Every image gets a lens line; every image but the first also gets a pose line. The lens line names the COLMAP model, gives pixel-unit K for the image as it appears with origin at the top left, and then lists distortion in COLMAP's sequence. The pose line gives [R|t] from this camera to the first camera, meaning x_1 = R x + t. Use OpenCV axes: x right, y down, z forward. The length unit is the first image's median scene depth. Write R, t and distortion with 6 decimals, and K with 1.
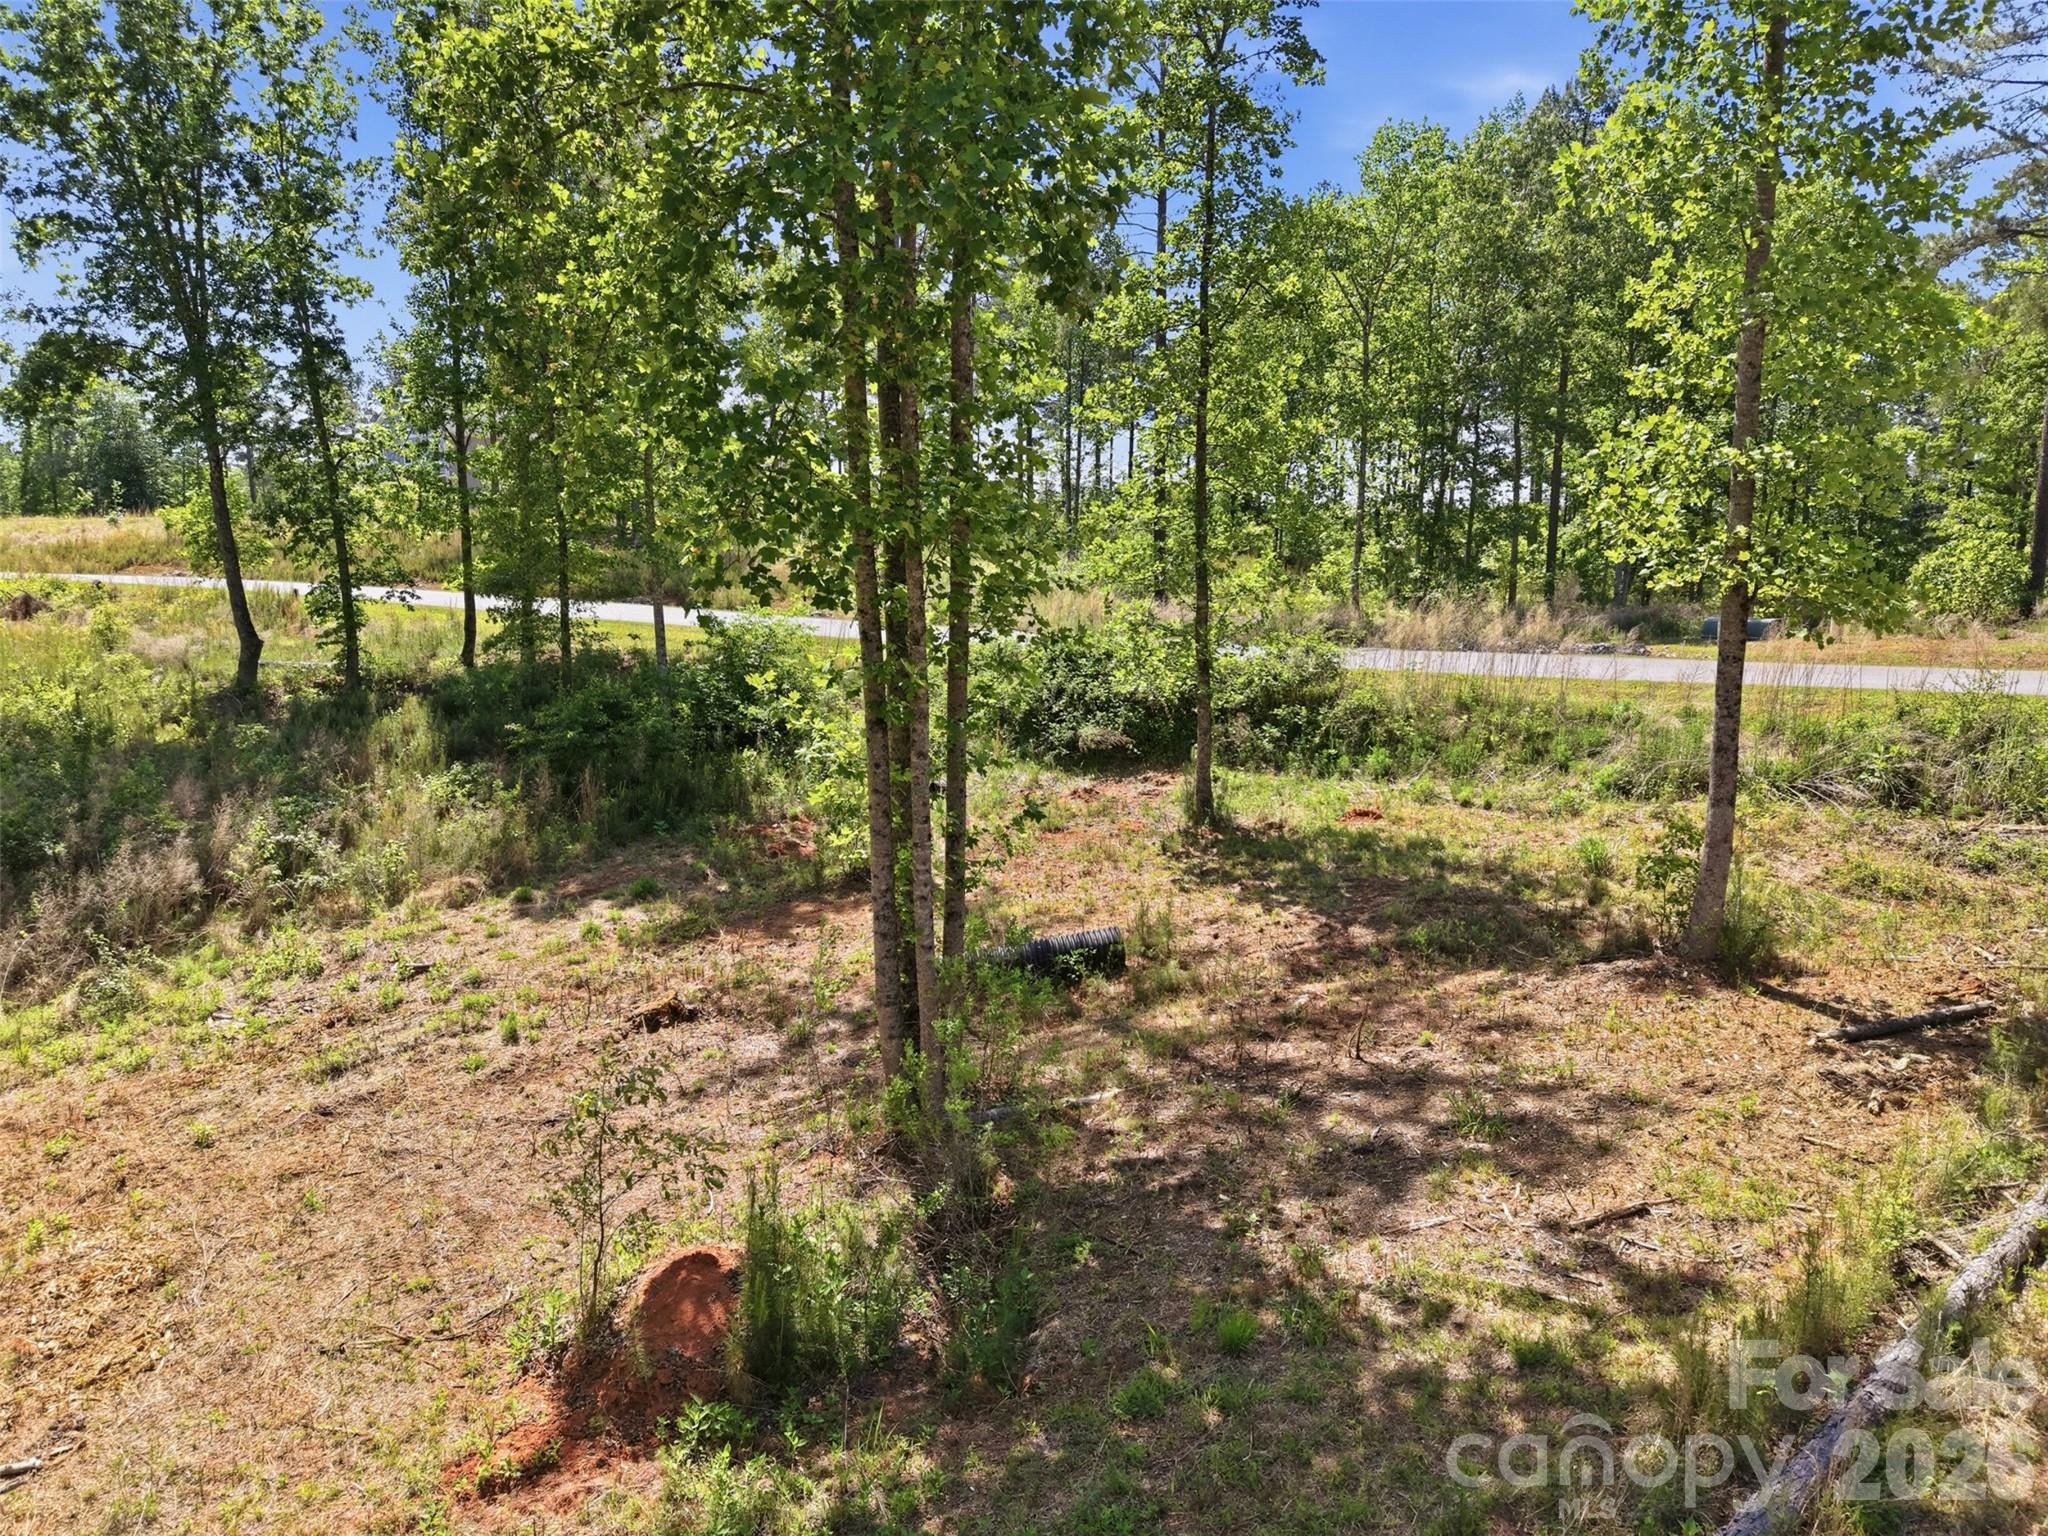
lens RADIAL K [[1354.5, 0, 1022.0], [0, 1354.5, 782.6], [0, 0, 1]] dist [0.057396, -0.056332]
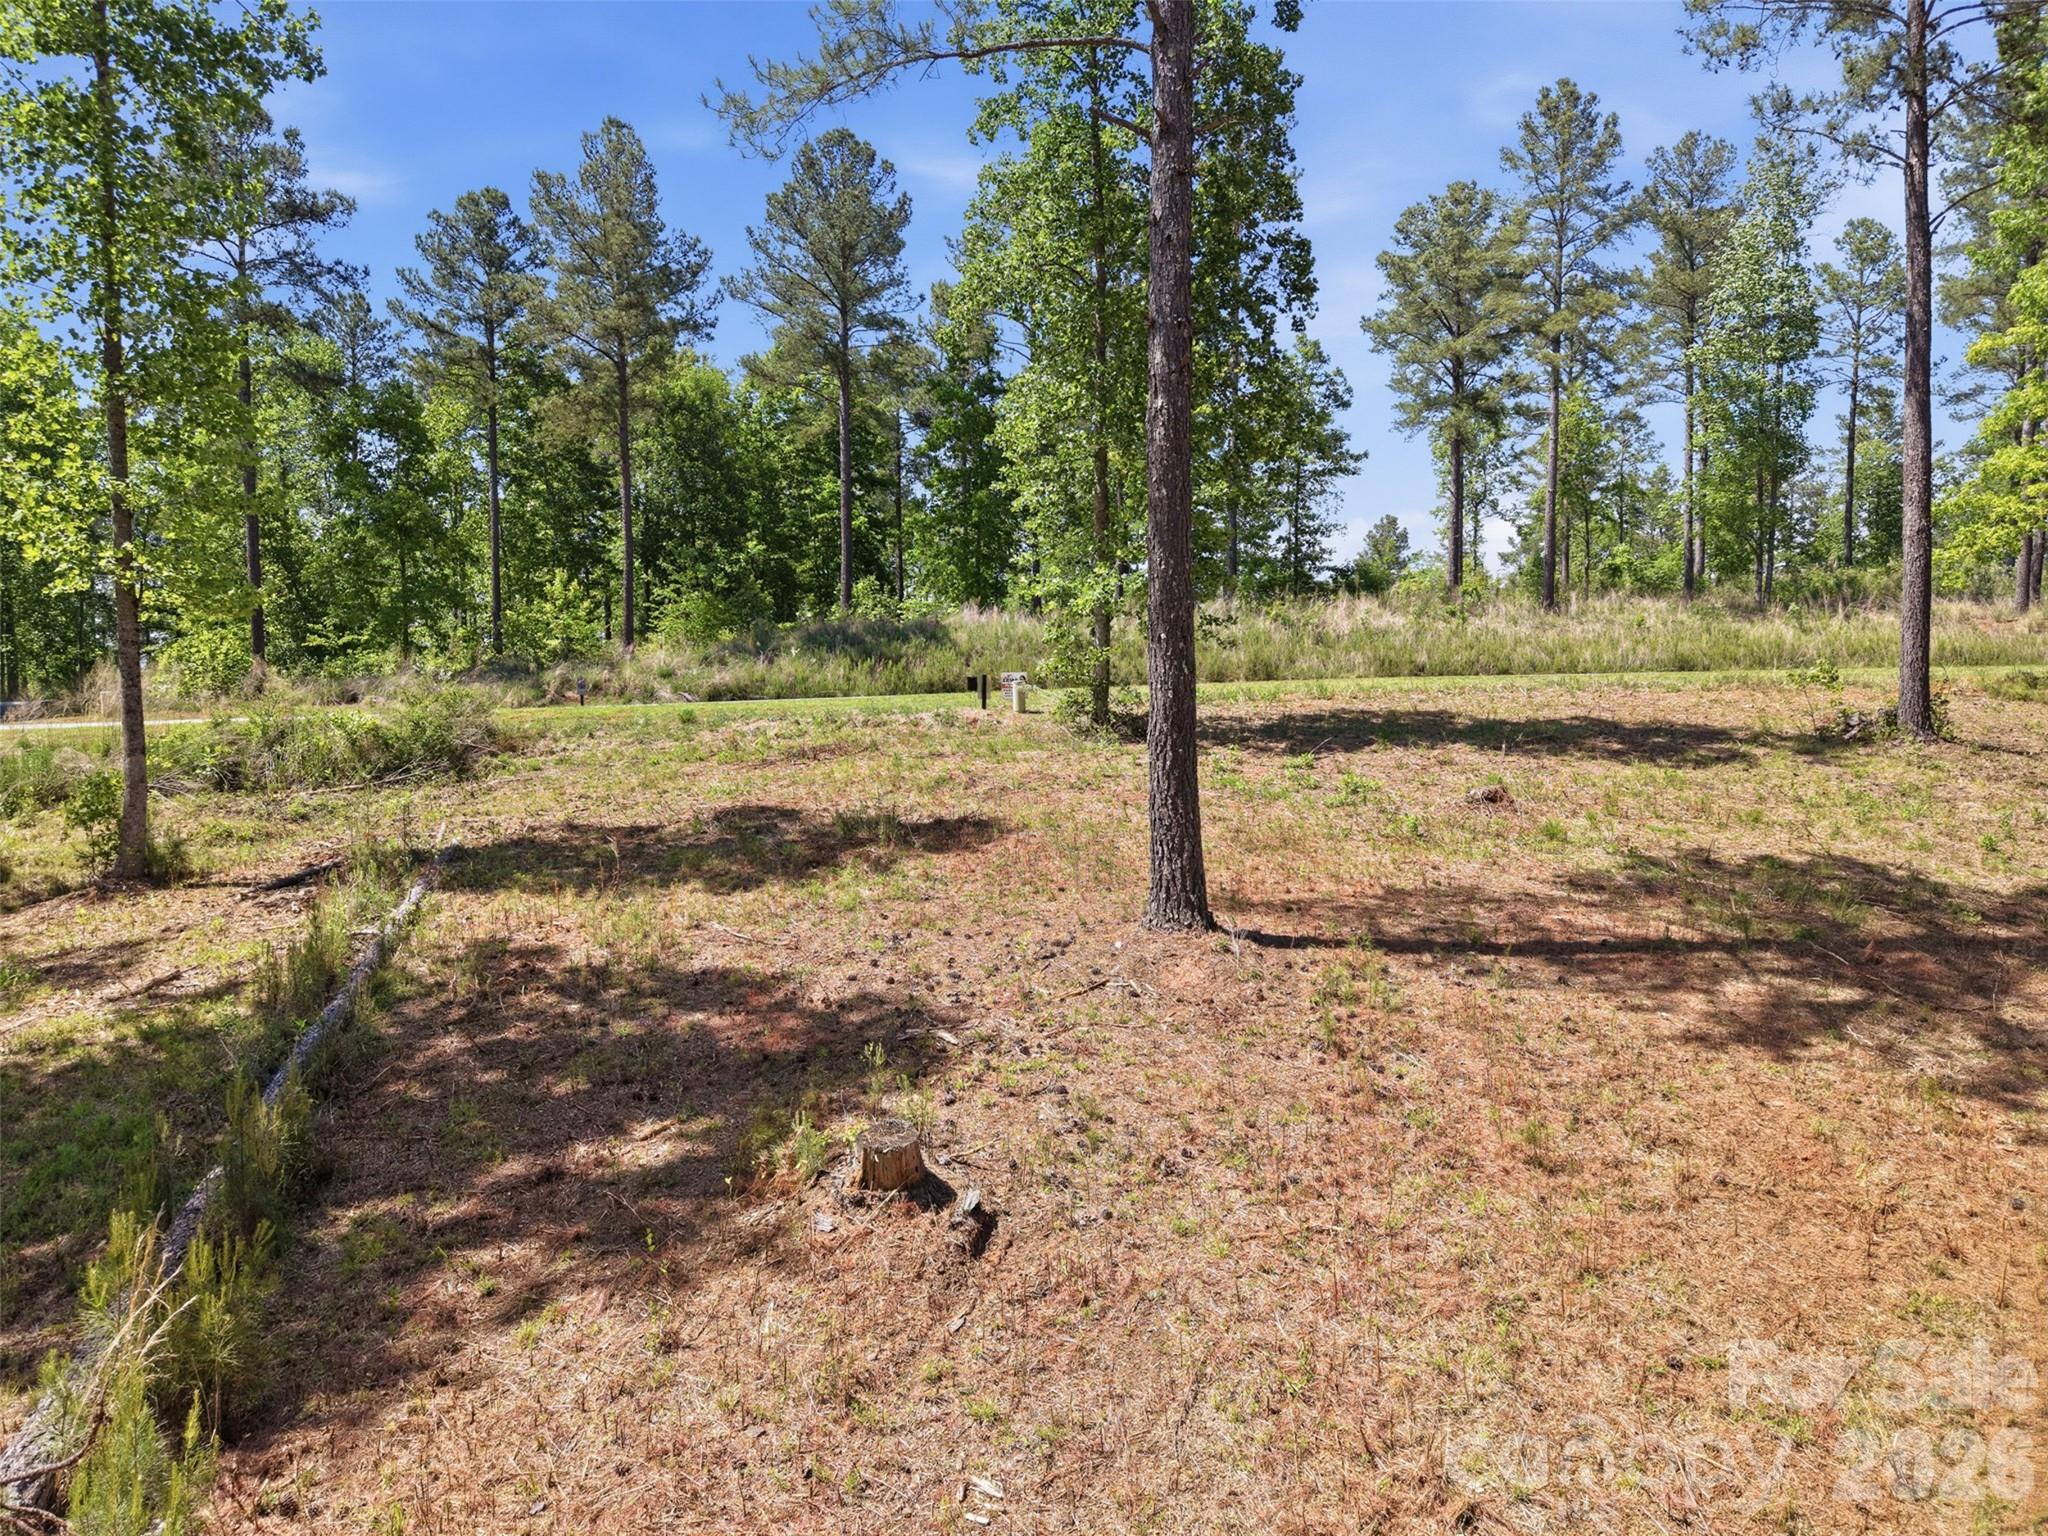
lens RADIAL K [[1354.5, 0, 1022.0], [0, 1354.5, 782.6], [0, 0, 1]] dist [0.057396, -0.056332]
pose [[0.396328, -0.059422, 0.916184, -0.283503], [0.156109, 0.987734, -0.003468, 0.141948], [-0.904740, 0.144399, 0.400743, -0.231726]]
